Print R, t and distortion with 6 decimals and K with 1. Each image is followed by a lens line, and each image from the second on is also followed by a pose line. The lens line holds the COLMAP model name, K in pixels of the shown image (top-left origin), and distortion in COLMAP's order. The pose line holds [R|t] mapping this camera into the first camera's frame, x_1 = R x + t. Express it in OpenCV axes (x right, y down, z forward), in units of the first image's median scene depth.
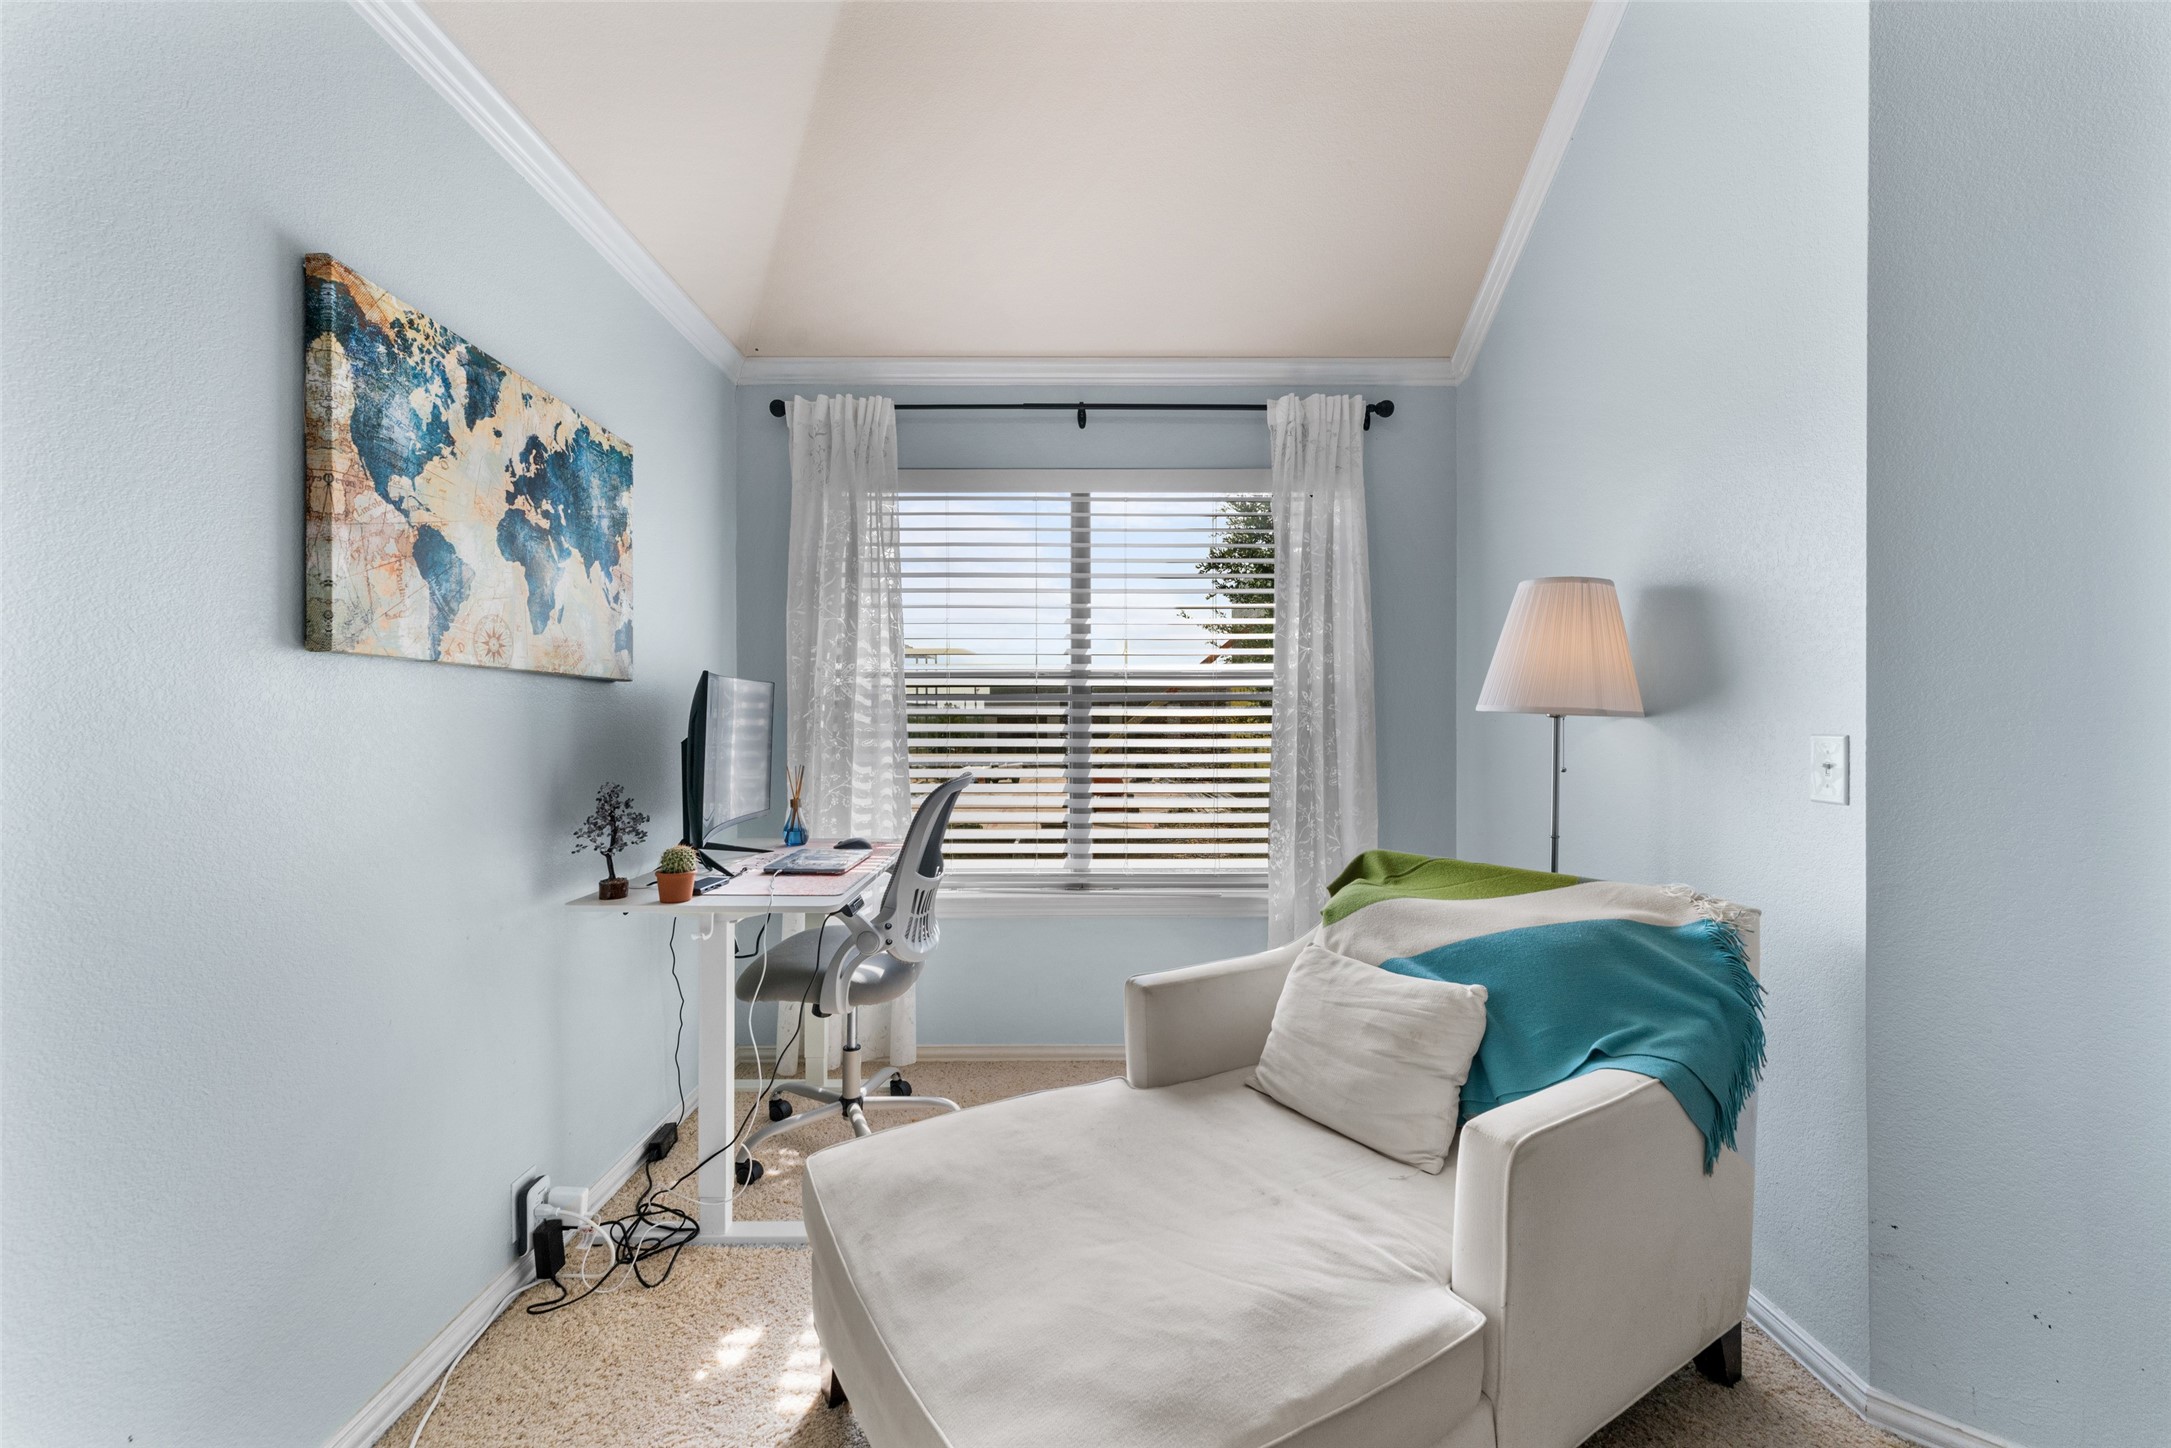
lens RADIAL K [[867.9, 0, 1069.3], [0, 867.9, 723.2], [0, 0, 1]] dist [-0.003068, -0.000127]
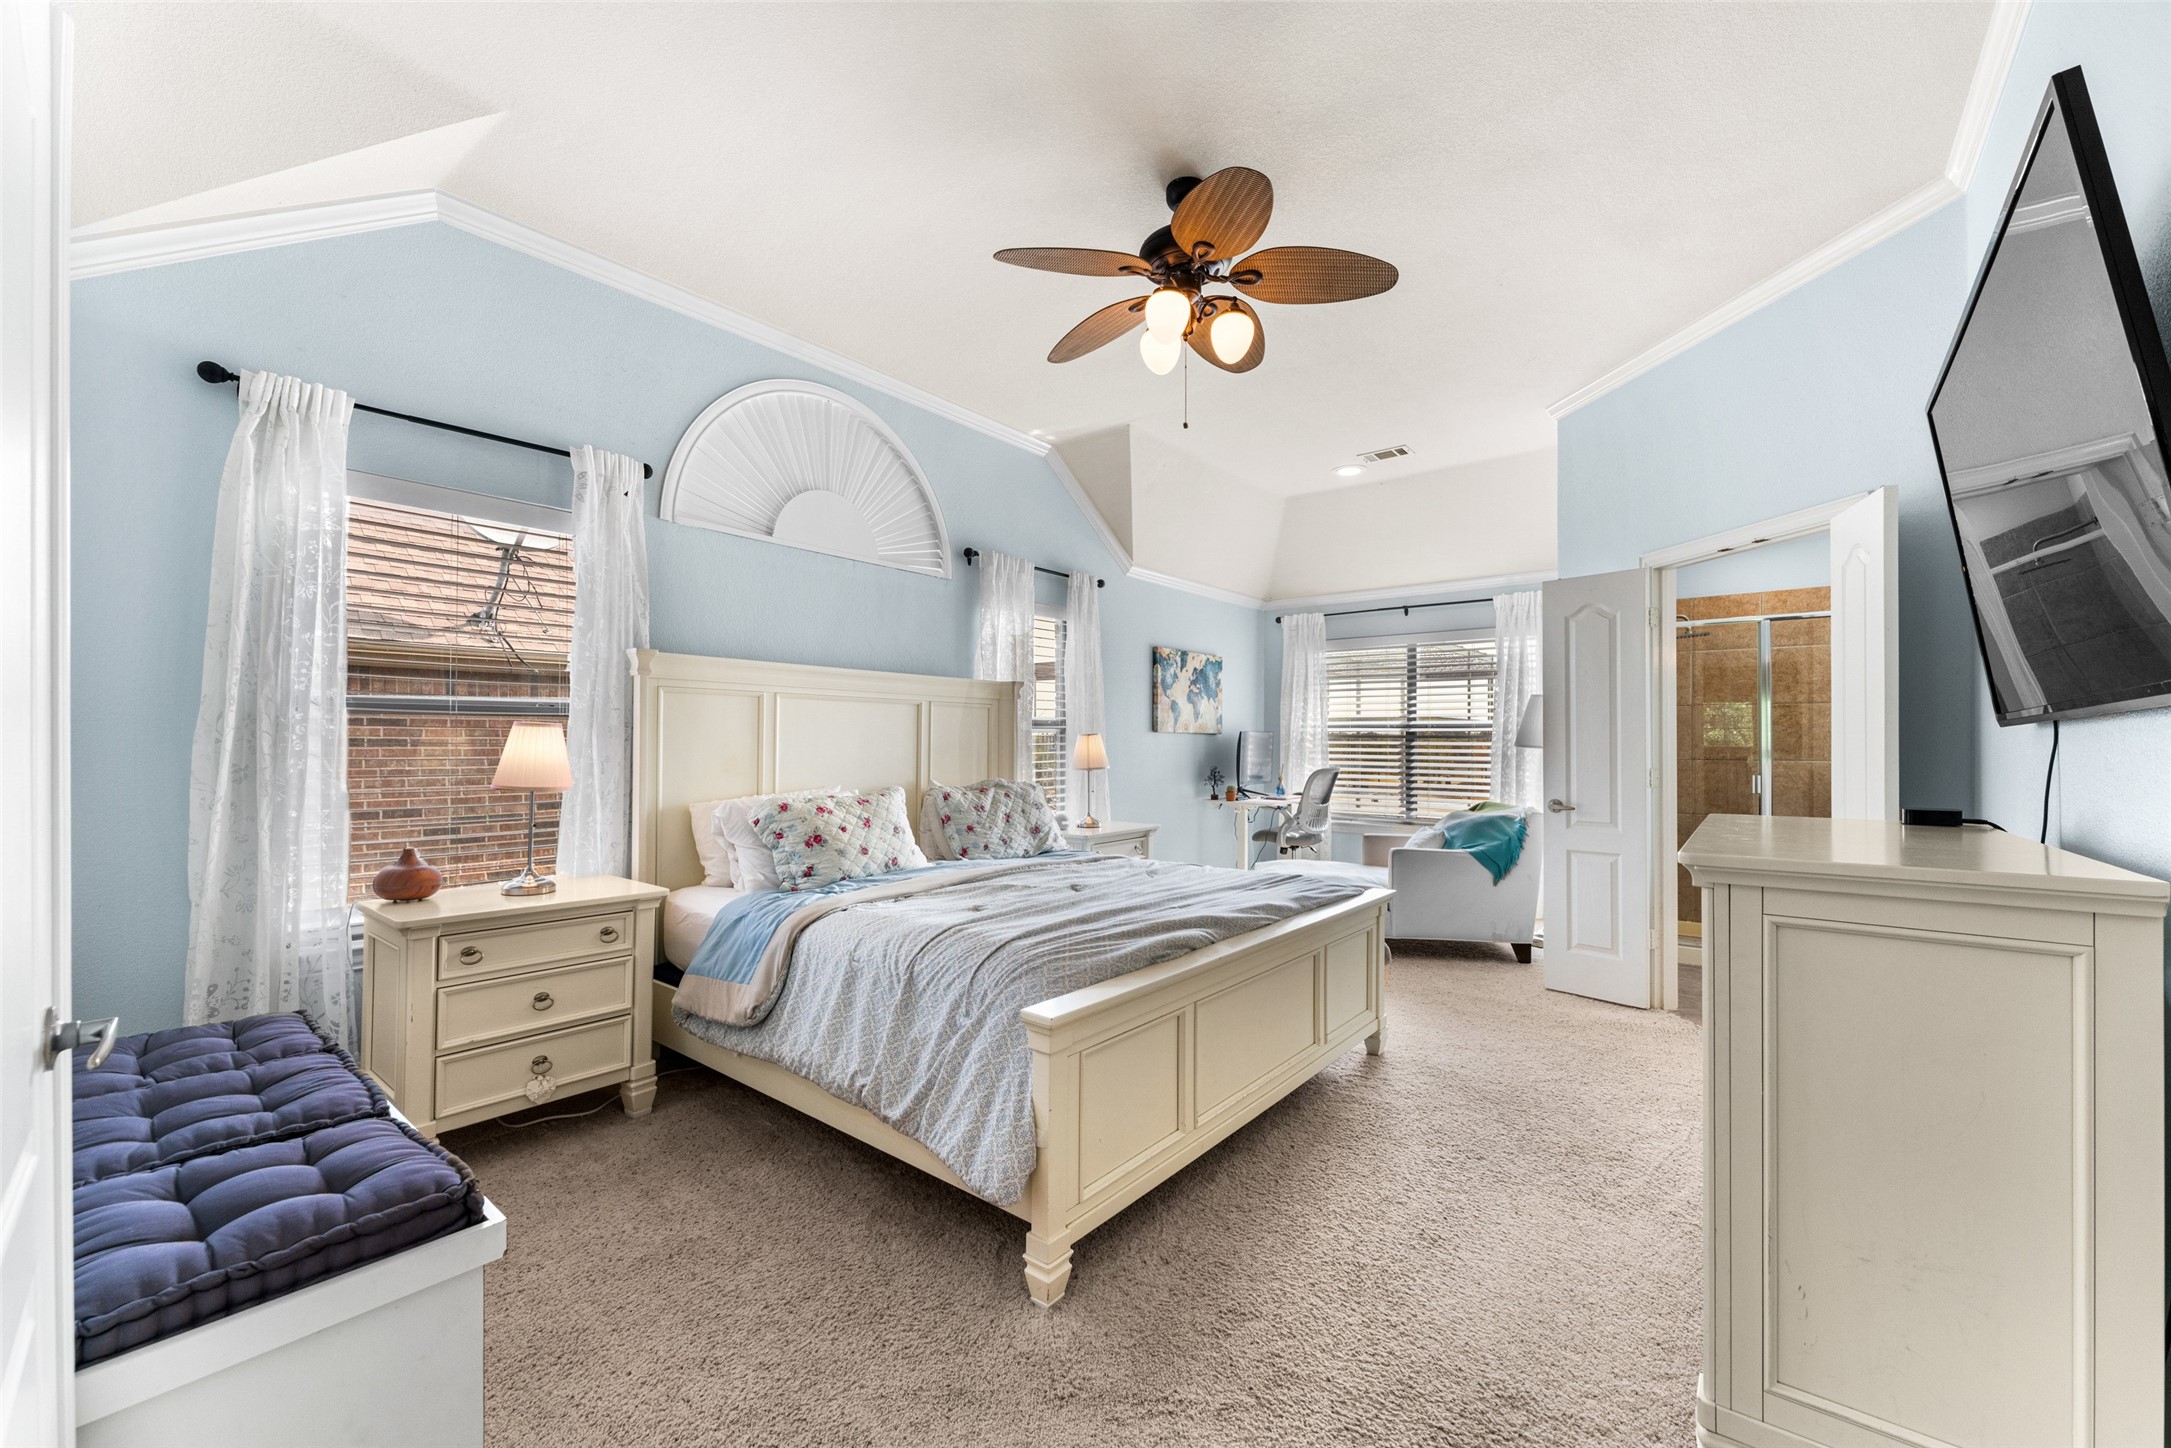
lens RADIAL K [[867.9, 0, 1075.5], [0, 867.9, 728.1], [0, 0, 1]] dist [-0.003068, -0.000127]
pose [[0.778490, -0.001718, -0.627654, 1.168922], [-0.005415, 0.999941, -0.009454, -0.041428], [0.627633, 0.010759, 0.778435, -1.967202]]
